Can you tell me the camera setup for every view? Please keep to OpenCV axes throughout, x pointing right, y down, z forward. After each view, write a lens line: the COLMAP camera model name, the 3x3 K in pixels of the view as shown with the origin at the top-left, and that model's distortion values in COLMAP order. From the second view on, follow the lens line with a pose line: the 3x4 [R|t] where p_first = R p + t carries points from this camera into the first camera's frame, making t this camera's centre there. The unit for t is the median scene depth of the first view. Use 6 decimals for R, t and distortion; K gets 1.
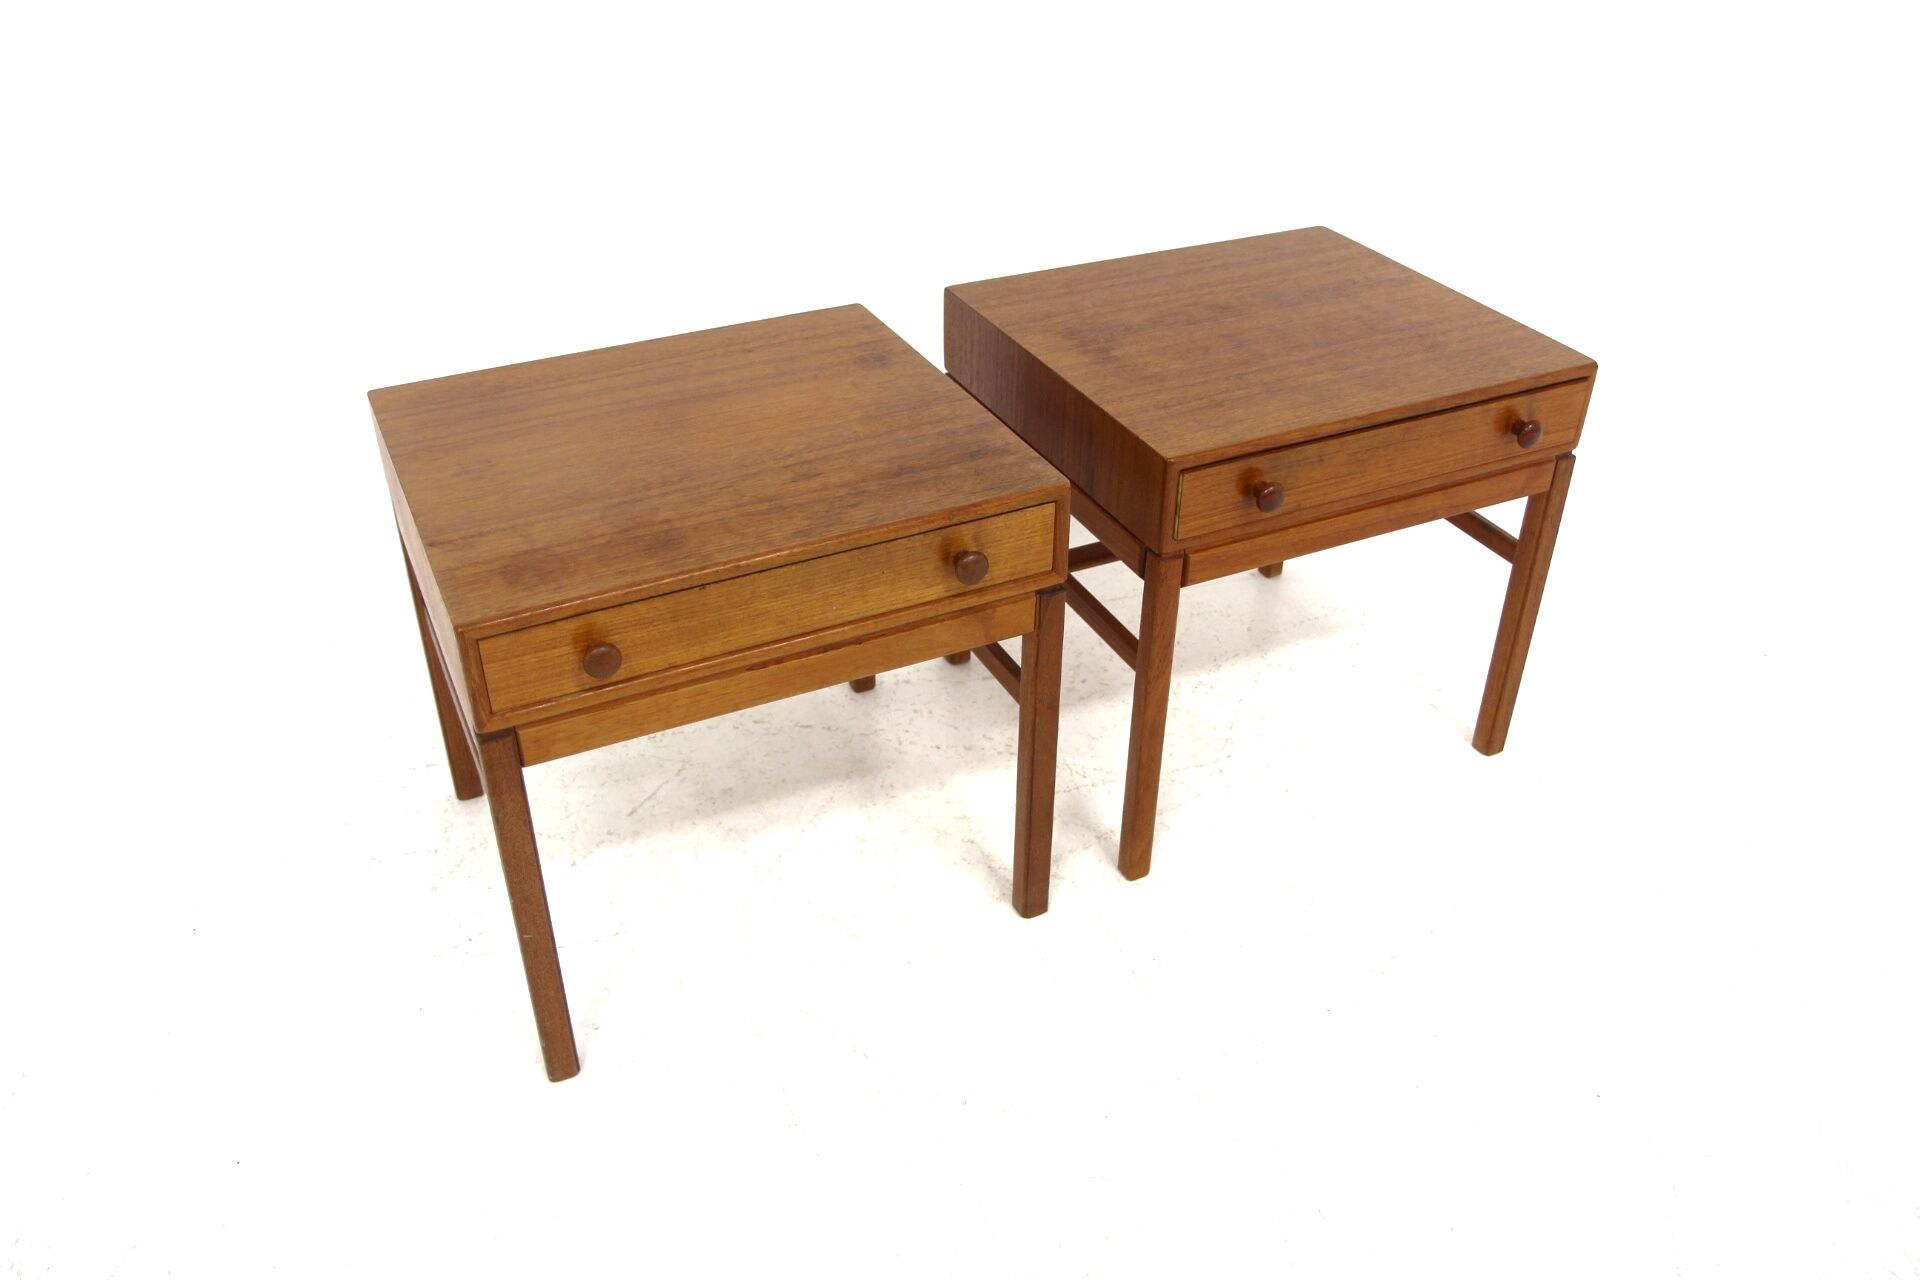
lens RADIAL K [[1527.8, 0, 951.4], [0, 1527.8, 633.5], [0, 0, 1]] dist [-0.067903, 0.005628]
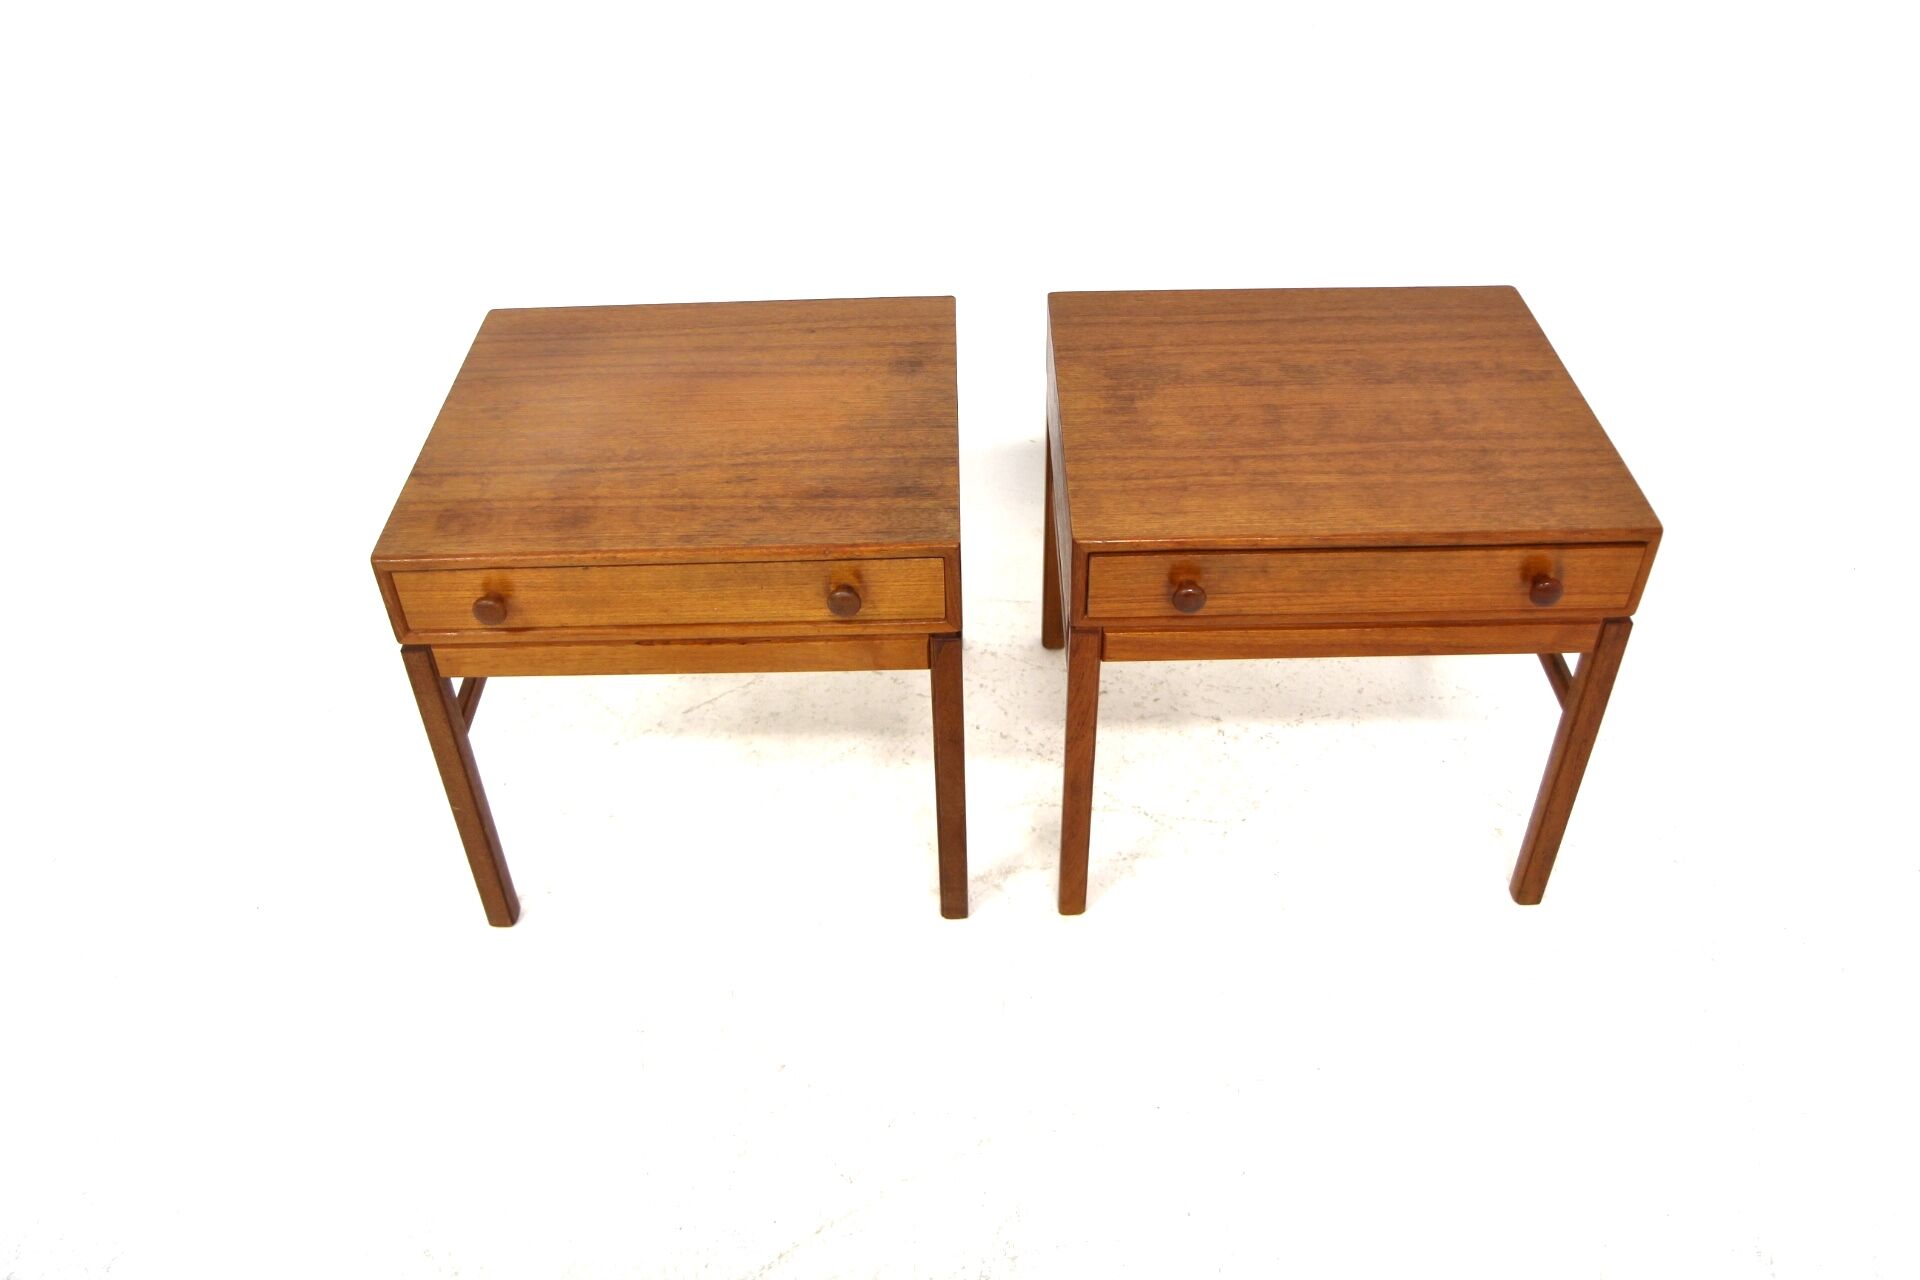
lens RADIAL K [[1527.8, 0, 940.7], [0, 1527.8, 629.1], [0, 0, 1]] dist [-0.067903, 0.005628]
pose [[0.899407, 0.255425, -0.354718, 0.386203], [-0.214750, 0.965022, 0.150382, -0.169317], [0.380722, -0.059079, 0.922800, 0.048358]]
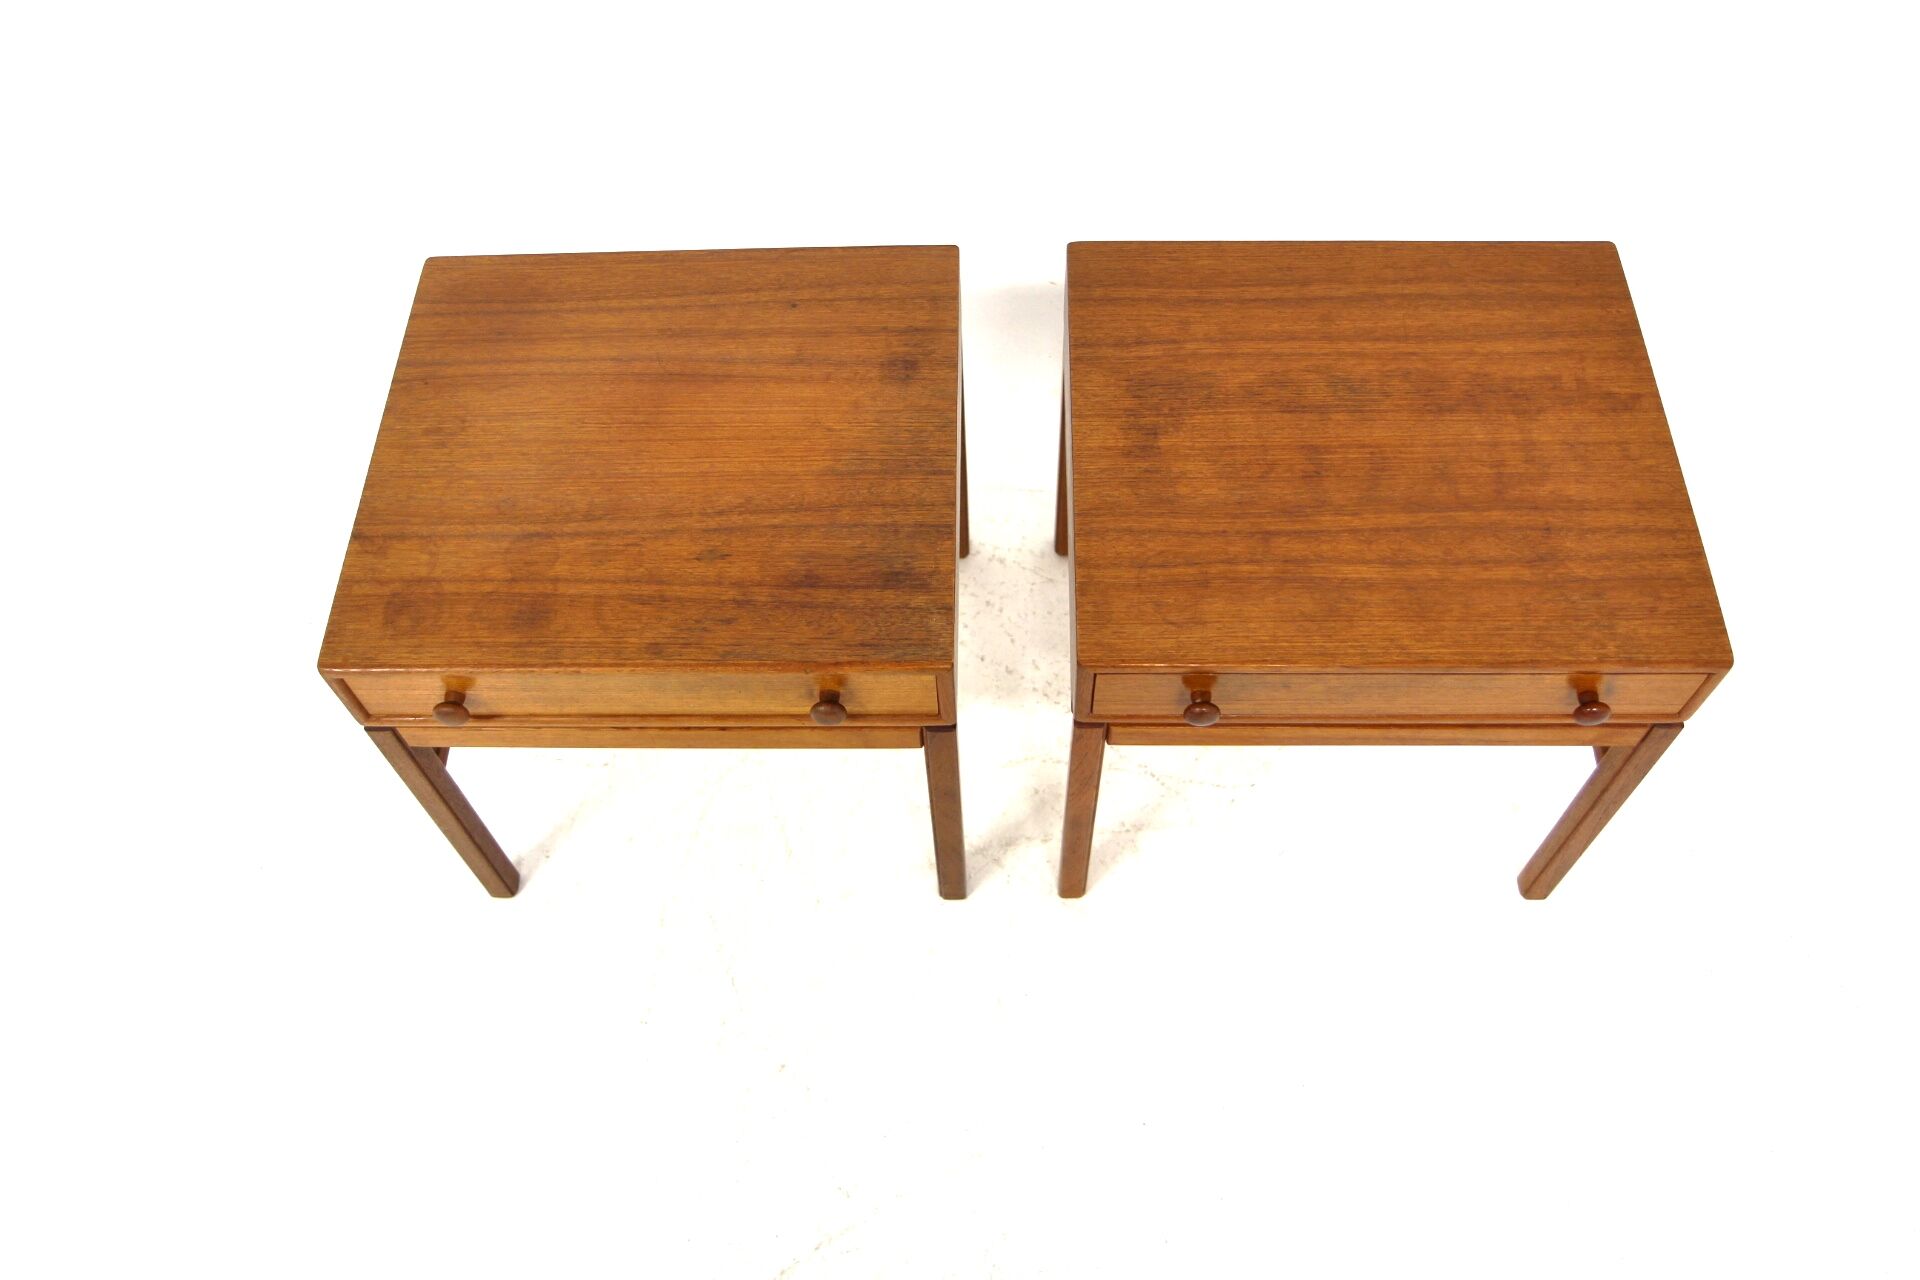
lens RADIAL K [[1527.8, 0, 931.6], [0, 1527.8, 643.4], [0, 0, 1]] dist [-0.067903, 0.005628]
pose [[0.889338, 0.368738, -0.270390, 0.273410], [-0.212668, 0.857049, 0.469296, -0.473782], [0.404785, -0.359860, 0.840625, 0.193076]]
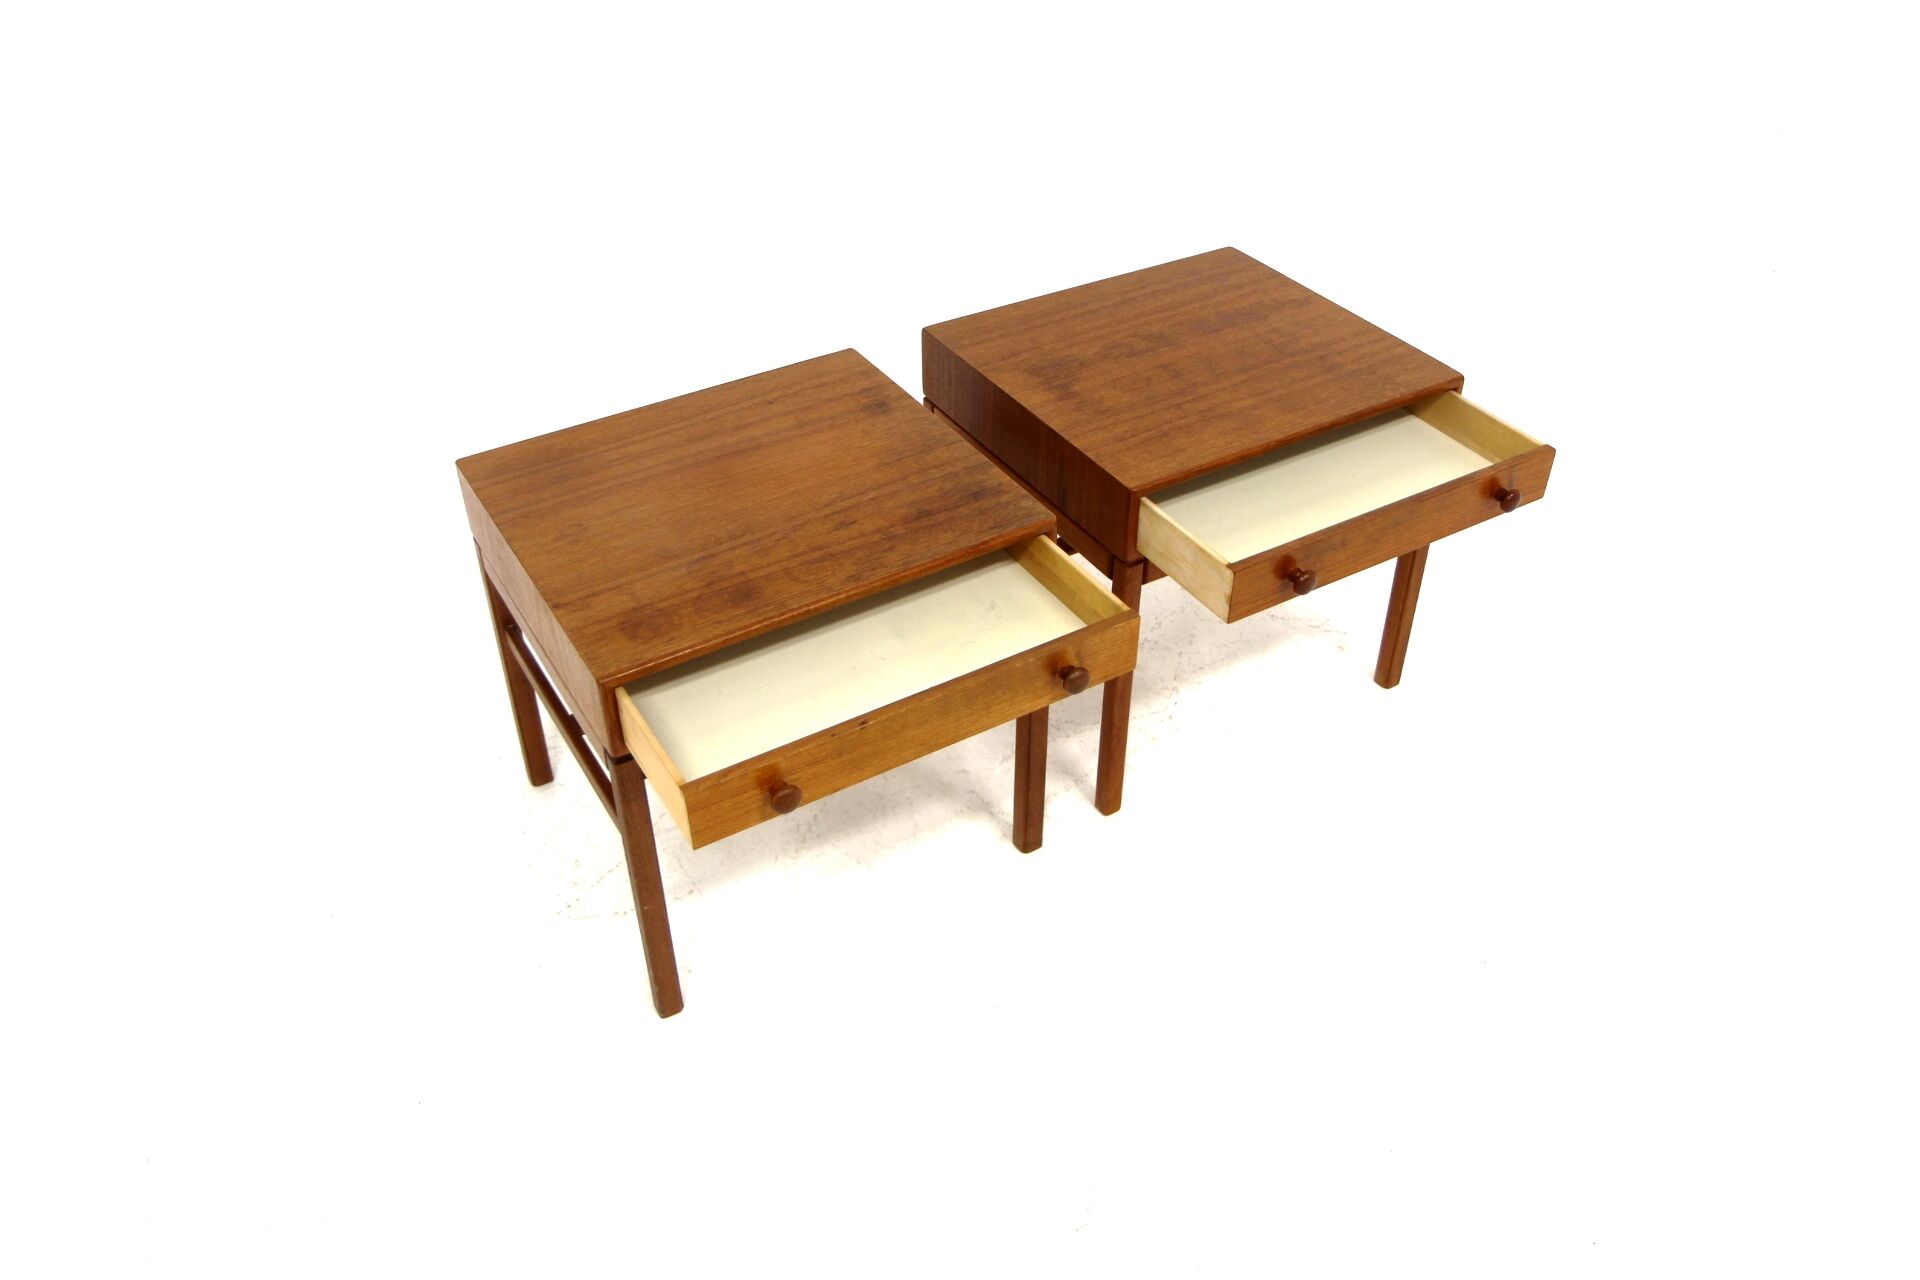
lens RADIAL K [[1527.8, 0, 958.8], [0, 1527.8, 627.3], [0, 0, 1]] dist [-0.067903, 0.005628]
pose [[0.995308, -0.064013, 0.072562, -0.086341], [0.058633, 0.995534, 0.073989, -0.093009], [-0.076975, -0.069387, 0.994616, -0.216094]]
